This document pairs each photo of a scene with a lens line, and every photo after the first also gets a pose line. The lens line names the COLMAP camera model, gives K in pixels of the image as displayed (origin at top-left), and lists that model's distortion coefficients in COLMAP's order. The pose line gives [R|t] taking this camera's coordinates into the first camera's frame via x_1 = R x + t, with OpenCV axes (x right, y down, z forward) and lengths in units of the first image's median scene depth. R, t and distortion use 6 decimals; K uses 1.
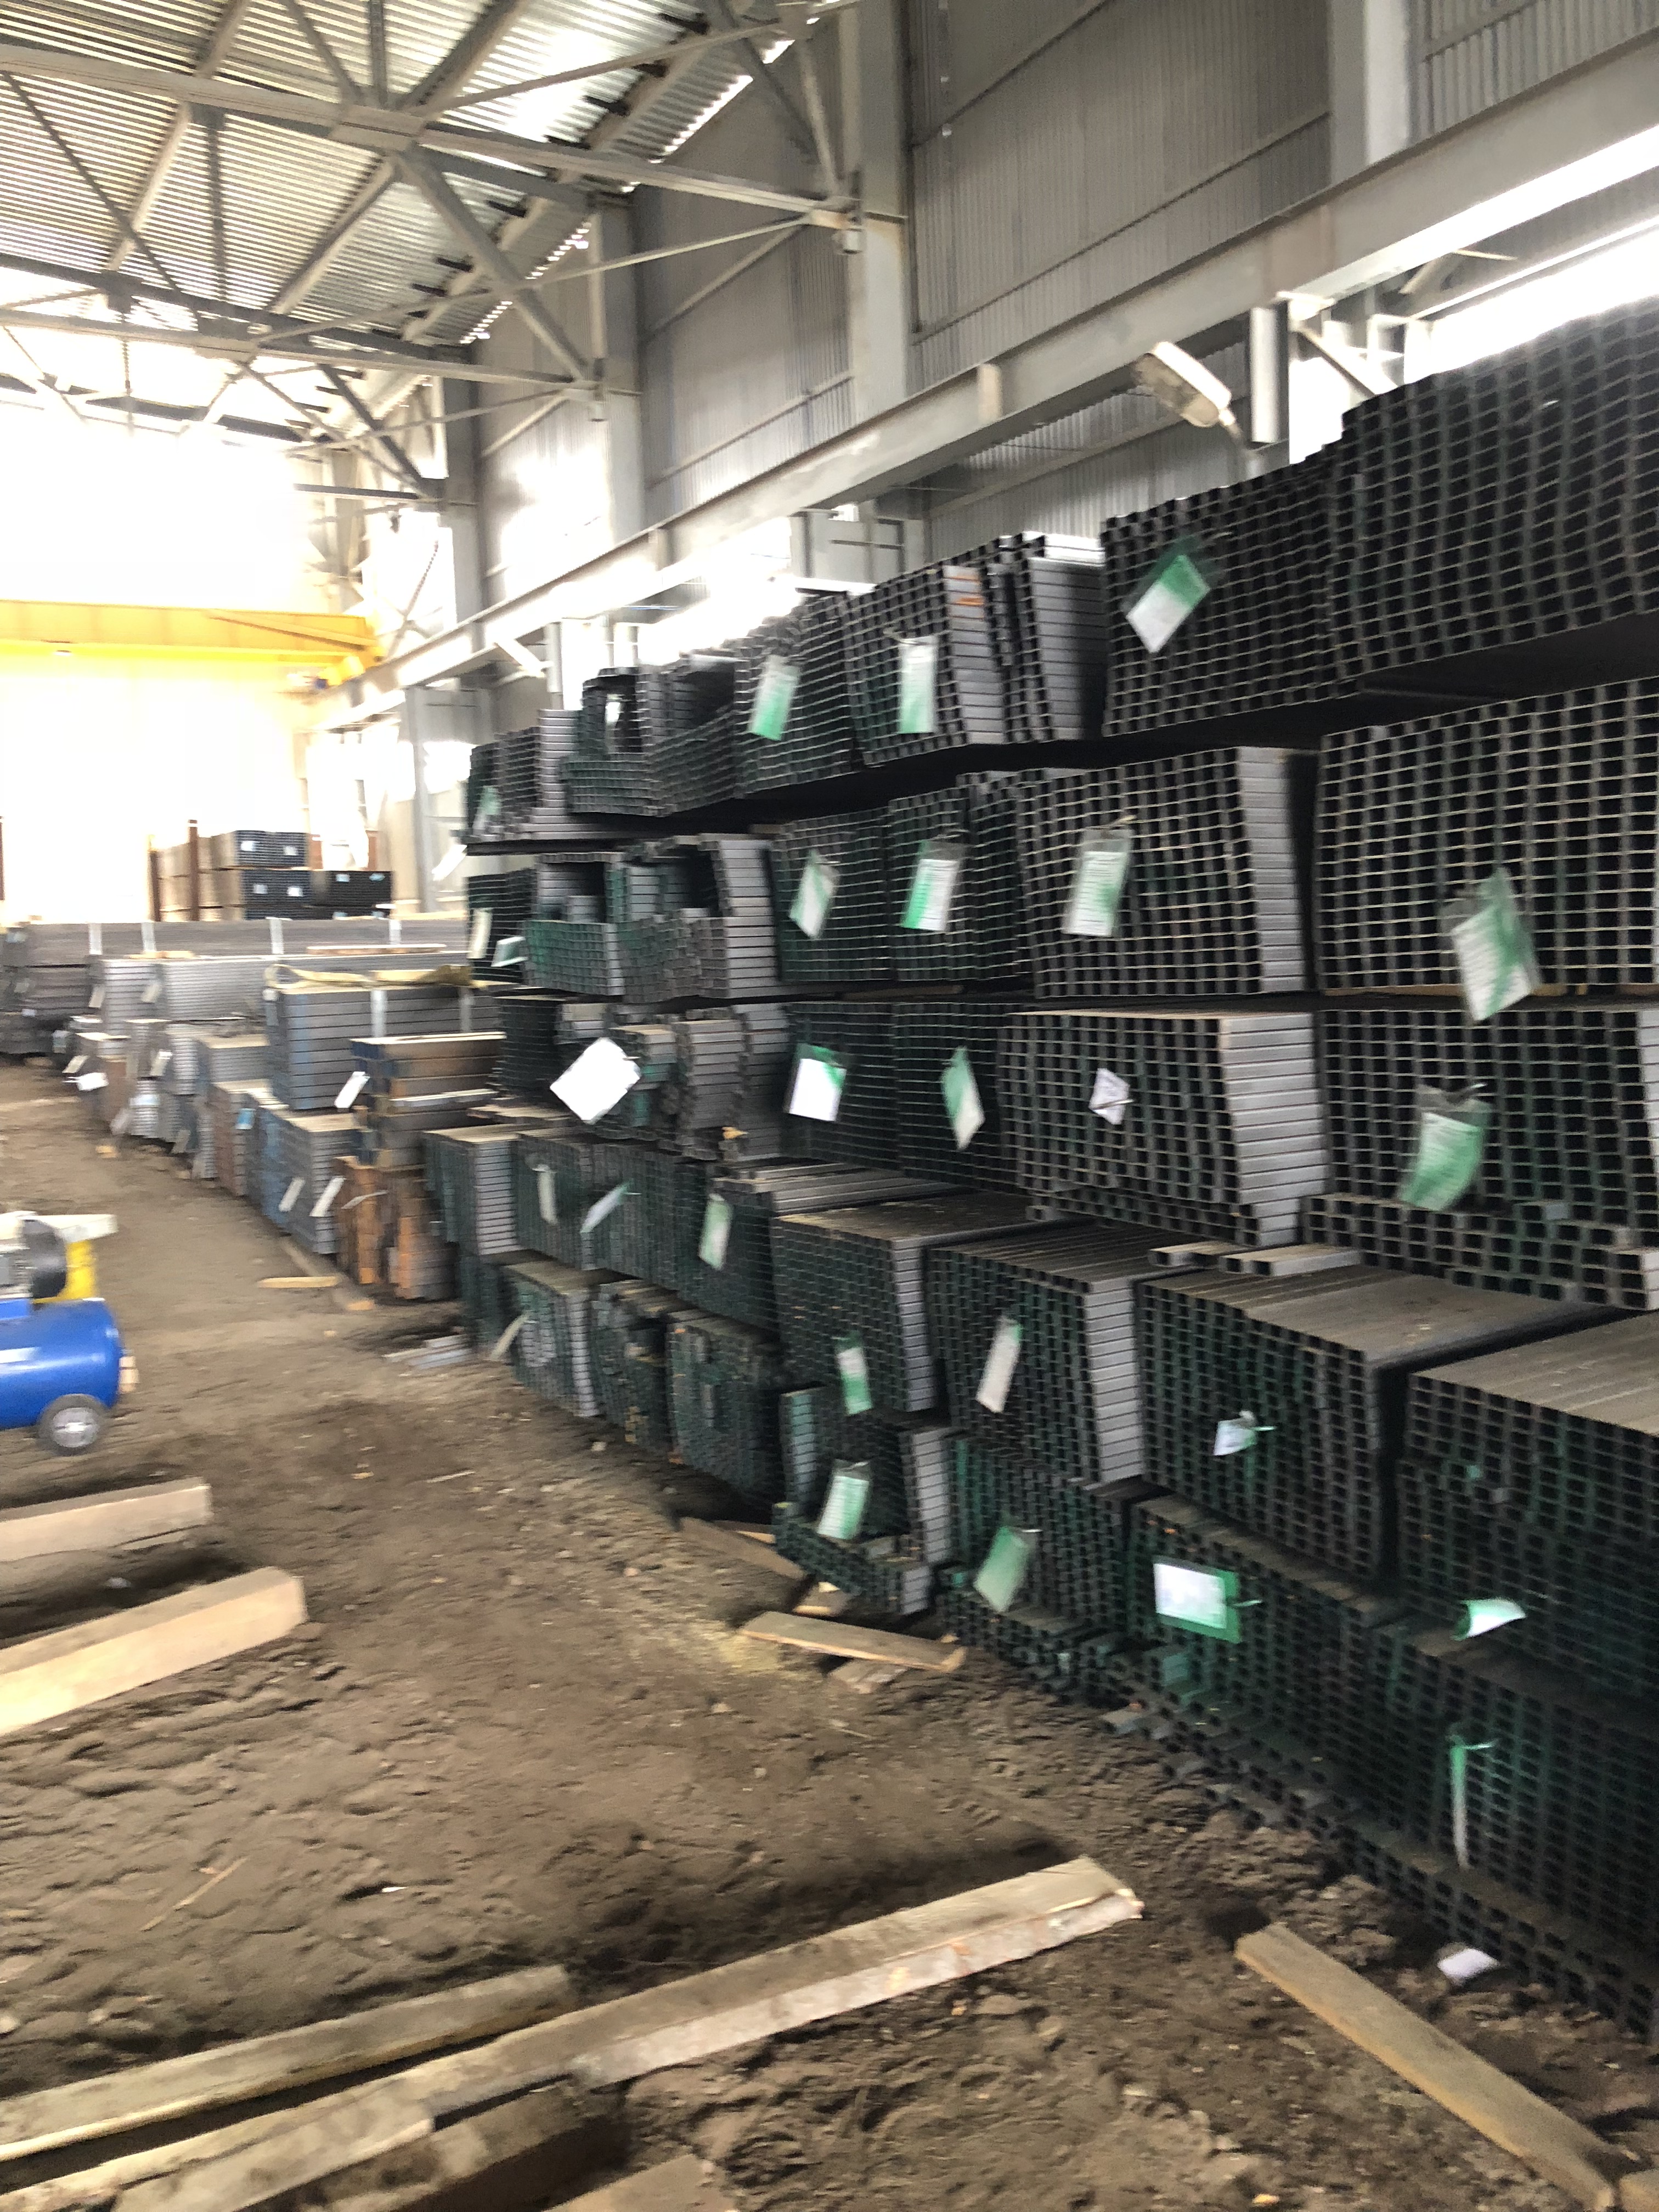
lens RADIAL K [[1901.1, 0, 839.8], [0, 1901.1, 1102.4], [0, 0, 1]] dist [0.035482, -0.039935]
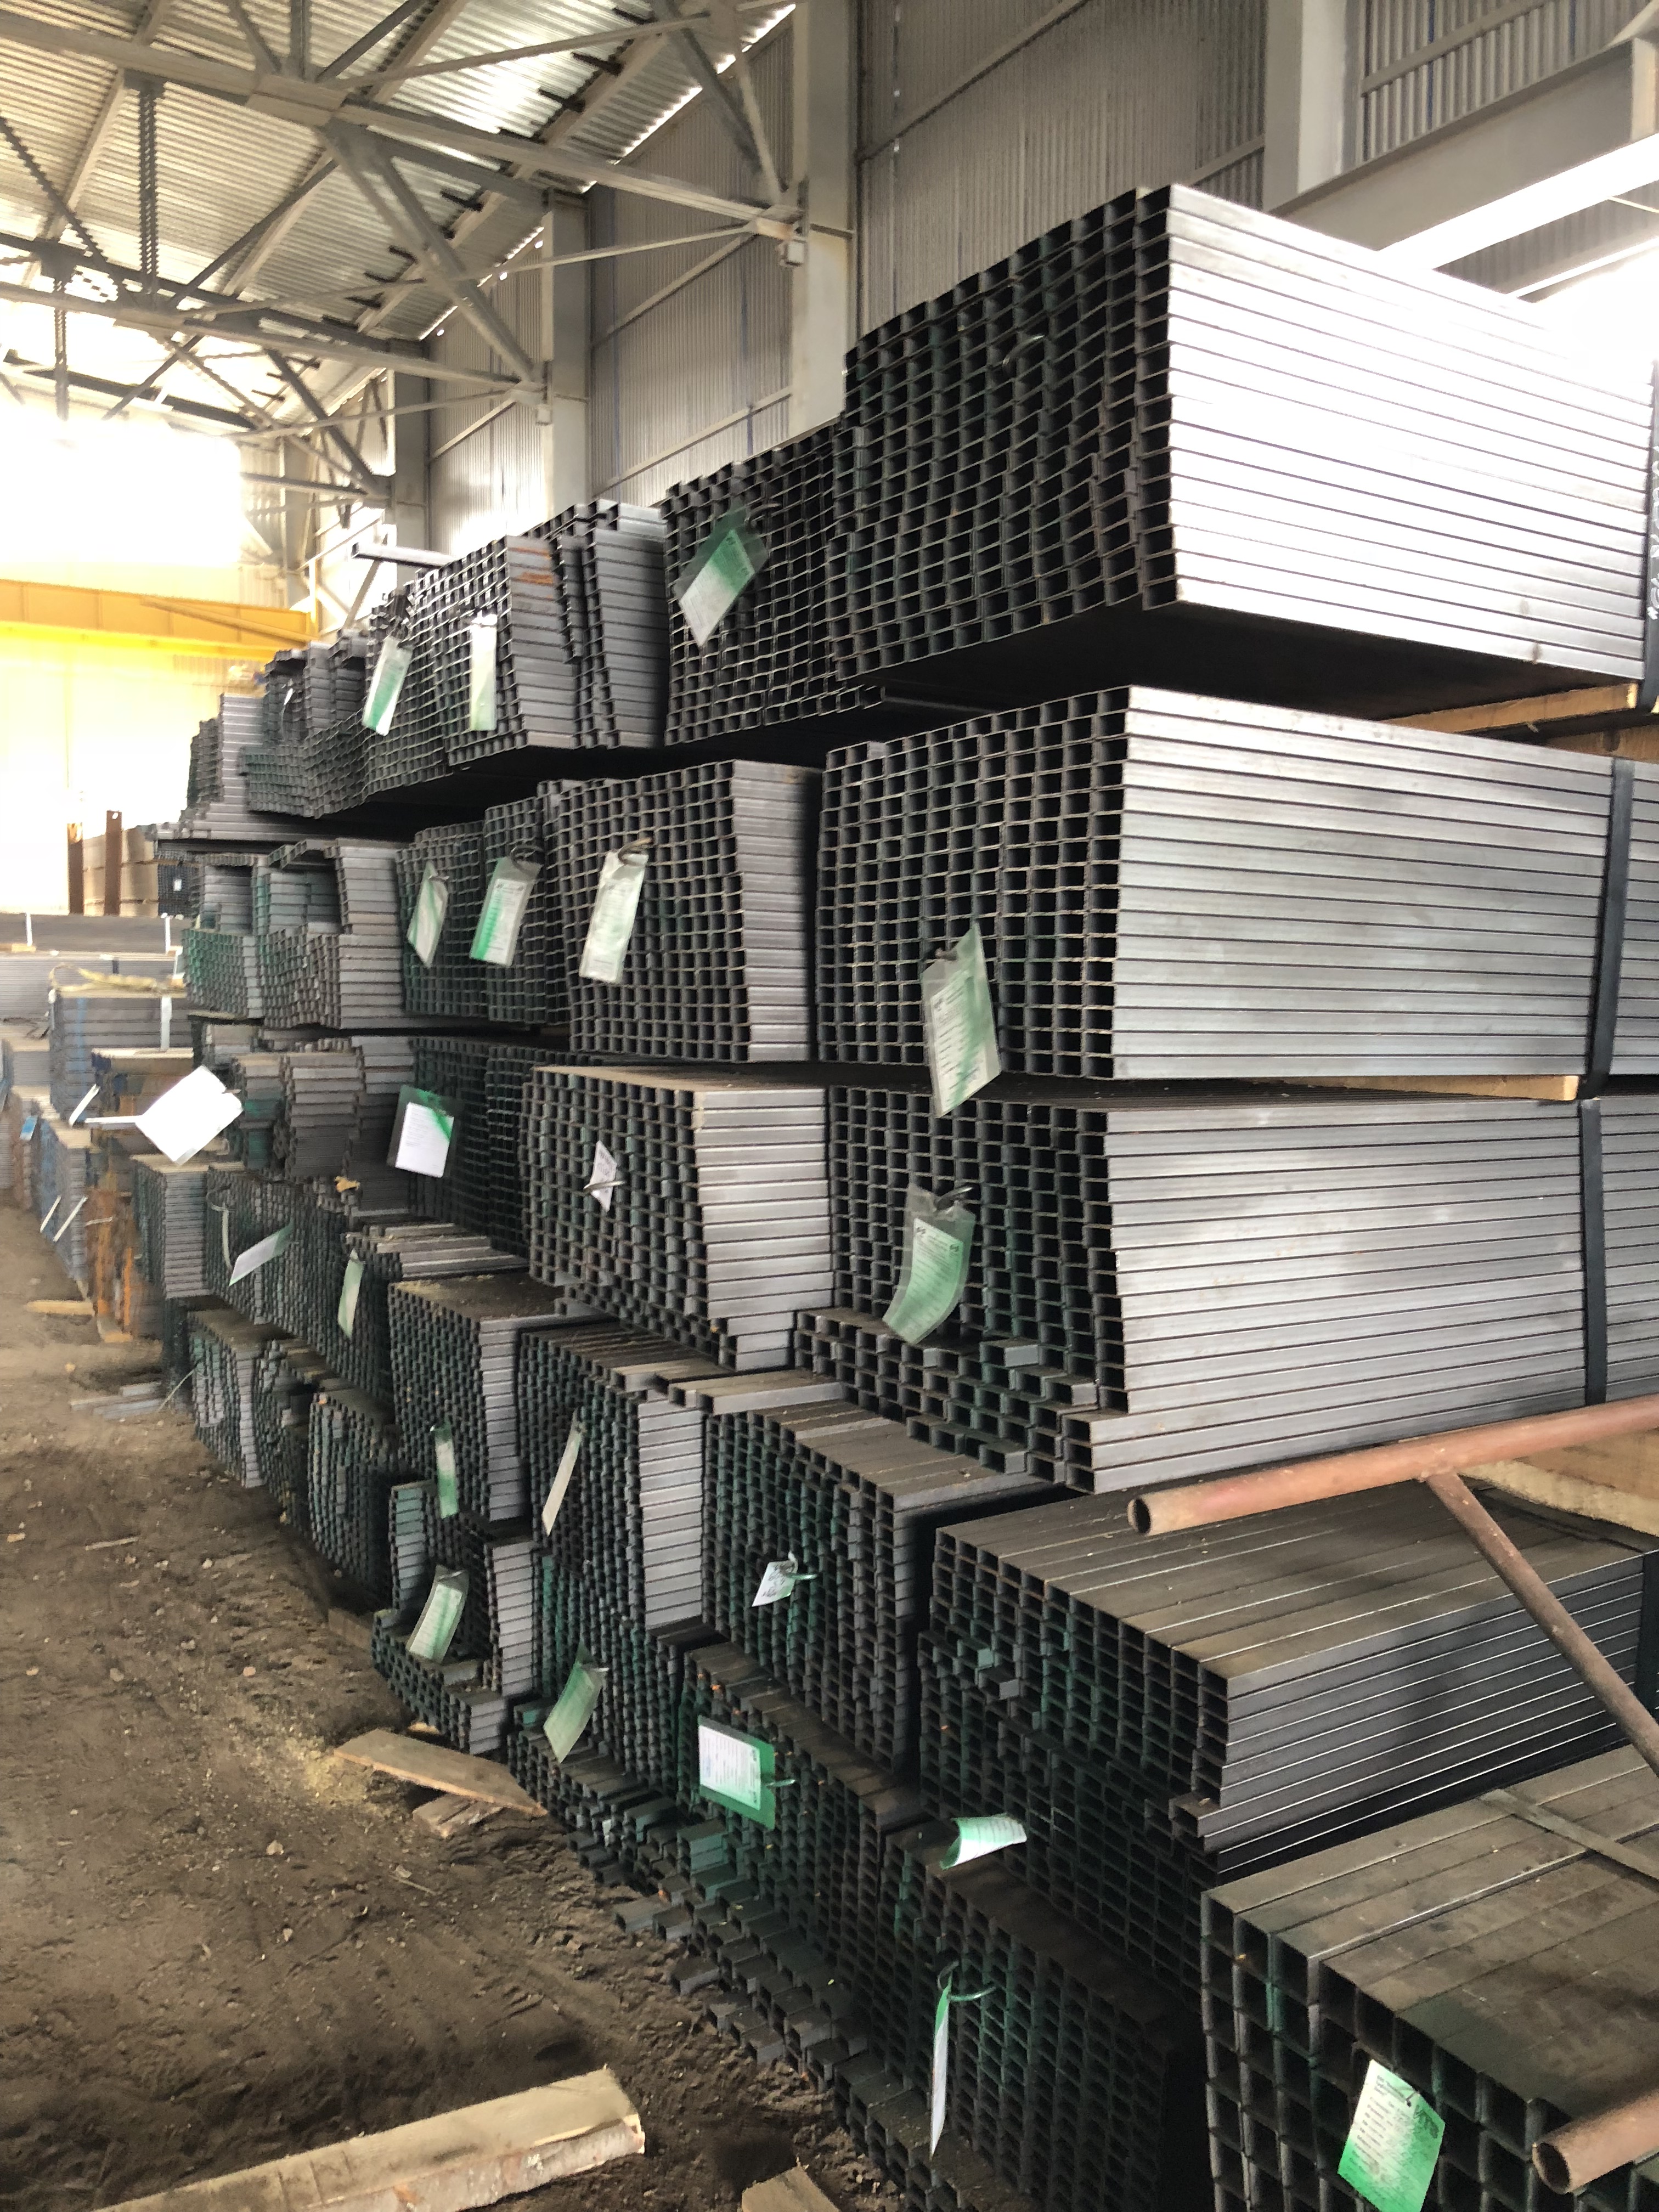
lens RADIAL K [[1901.1, 0, 887.5], [0, 1901.1, 1120.5], [0, 0, 1]] dist [0.035482, -0.039935]
pose [[0.998177, 0.047625, 0.037075, 0.143193], [-0.047400, 0.998852, -0.006940, -0.016740], [-0.037363, 0.005170, 0.999288, 0.105030]]
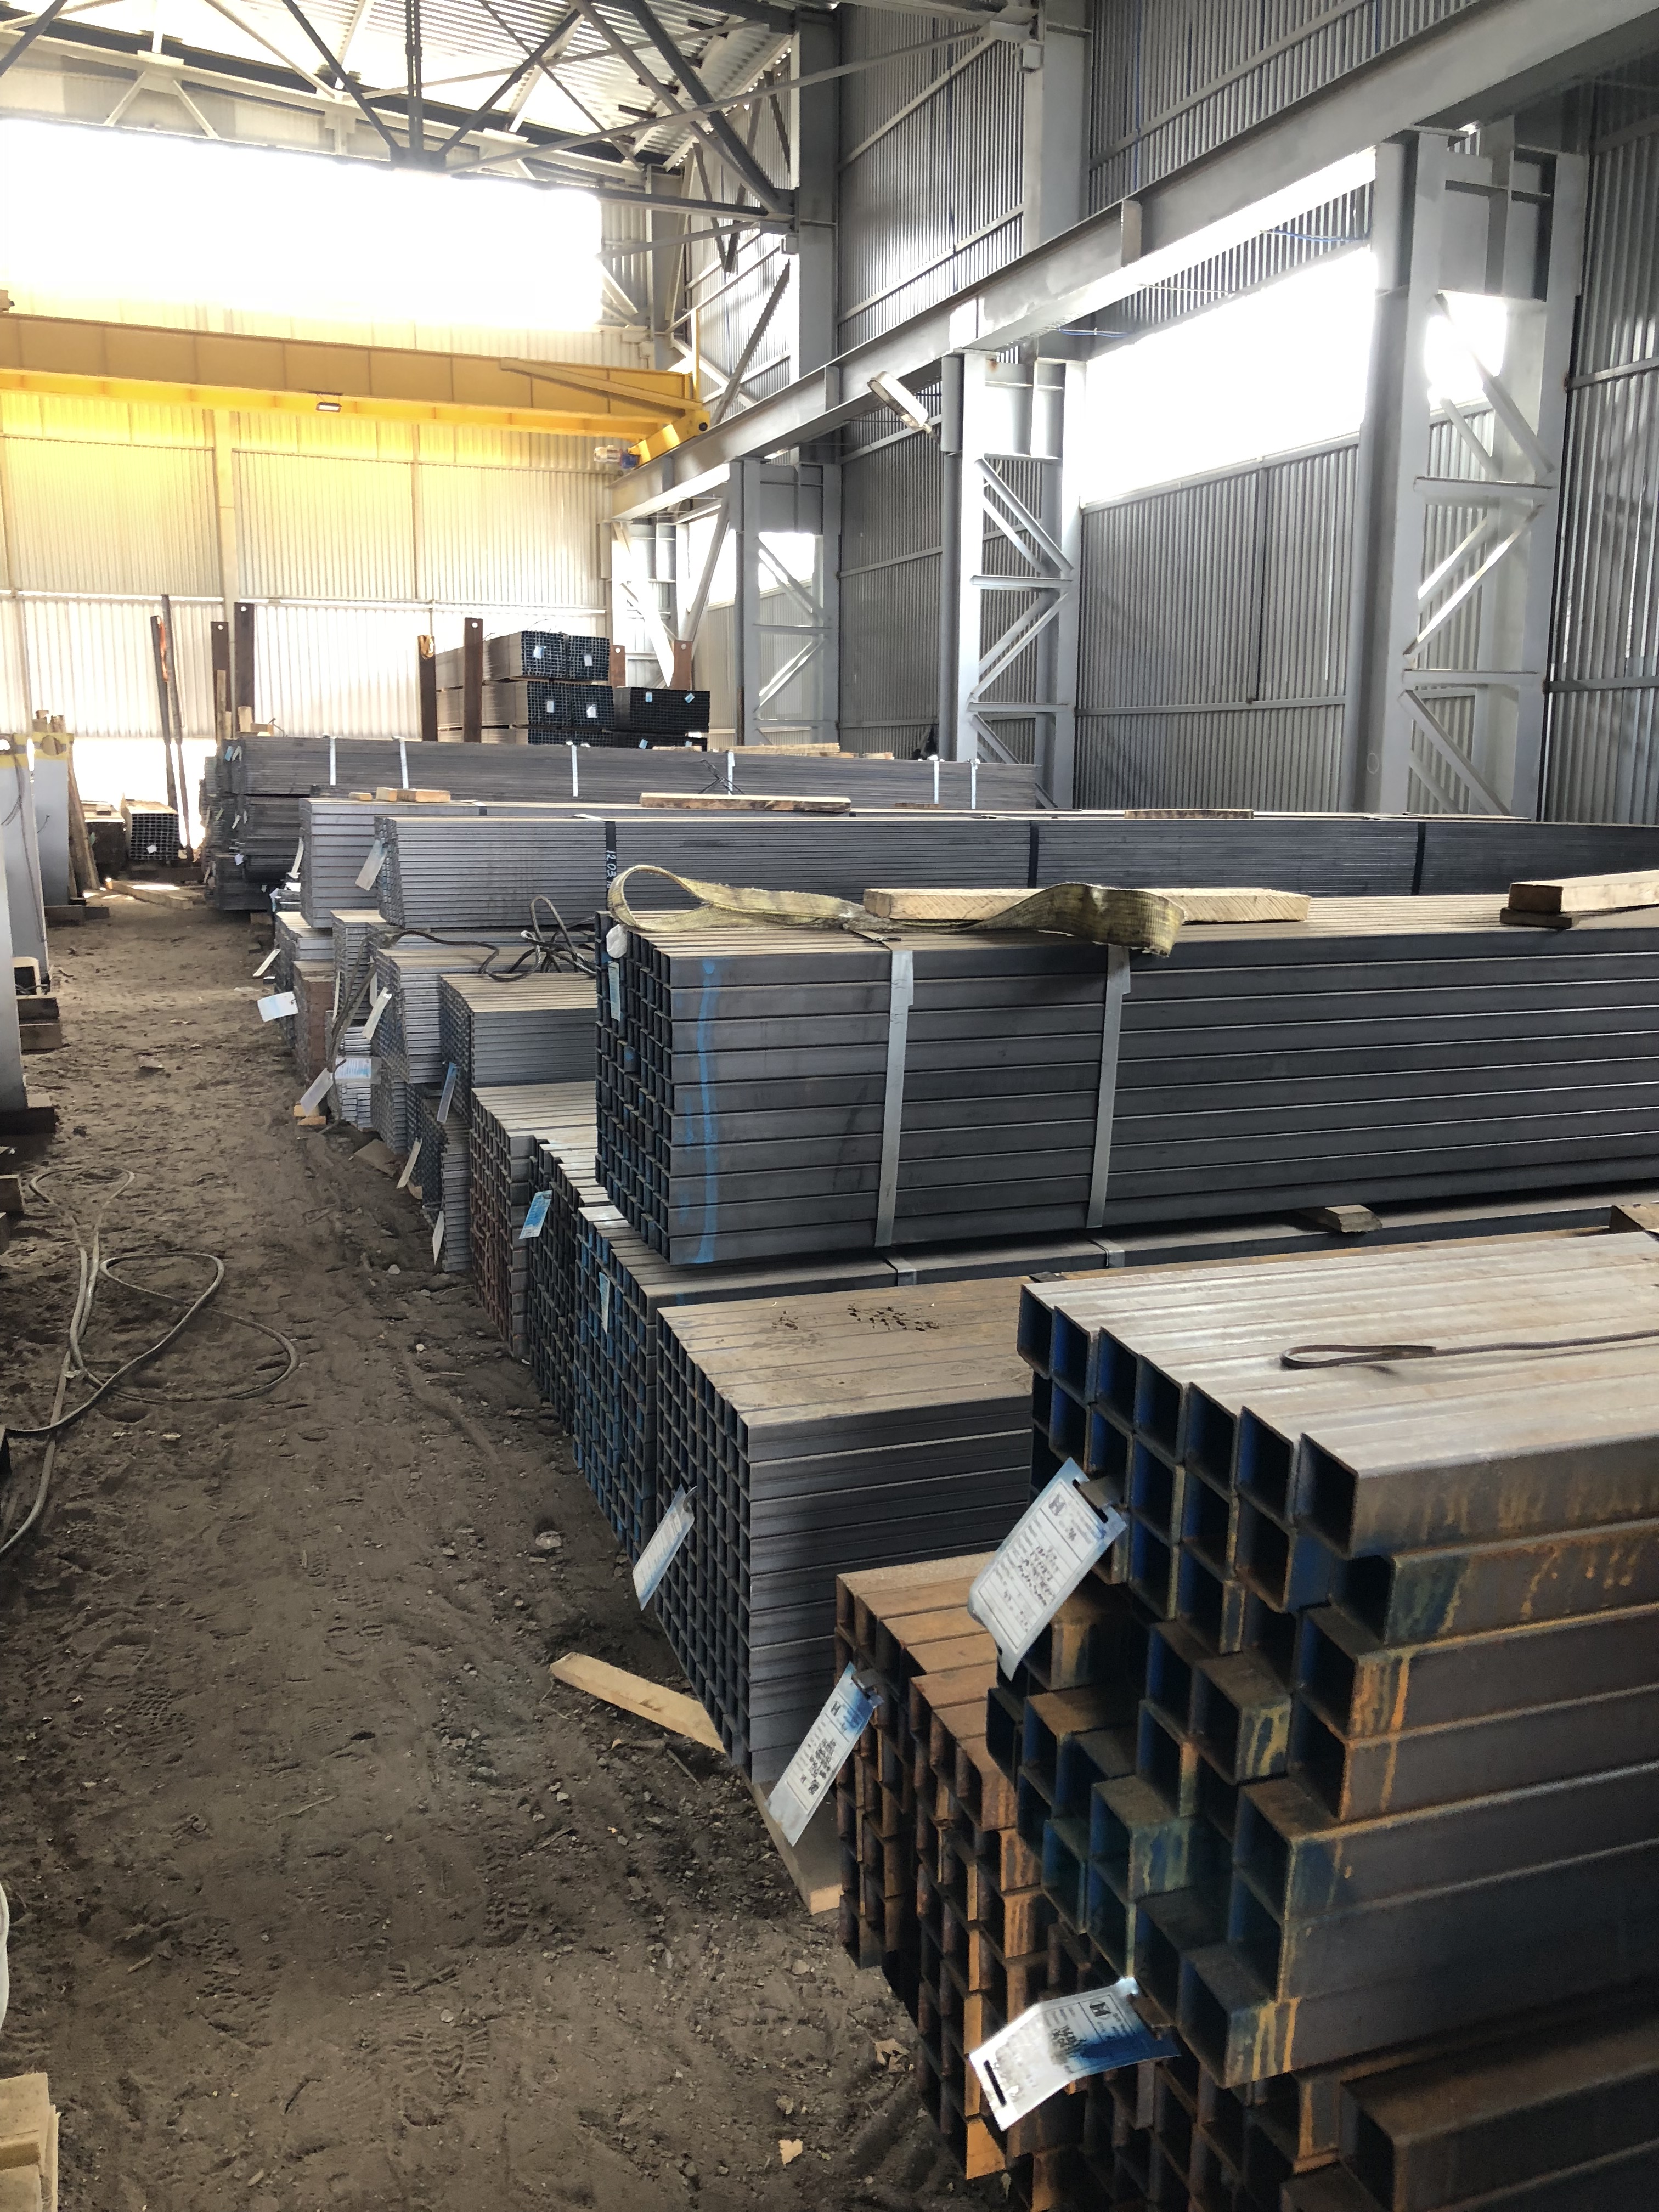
lens RADIAL K [[1901.1, 0, 842.5], [0, 1901.1, 1086.4], [0, 0, 1]] dist [0.035482, -0.039935]
pose [[0.989565, 0.064975, -0.128603, -0.383485], [-0.055559, 0.995597, 0.075499, -0.111226], [0.132942, -0.067566, 0.988818, 1.185466]]
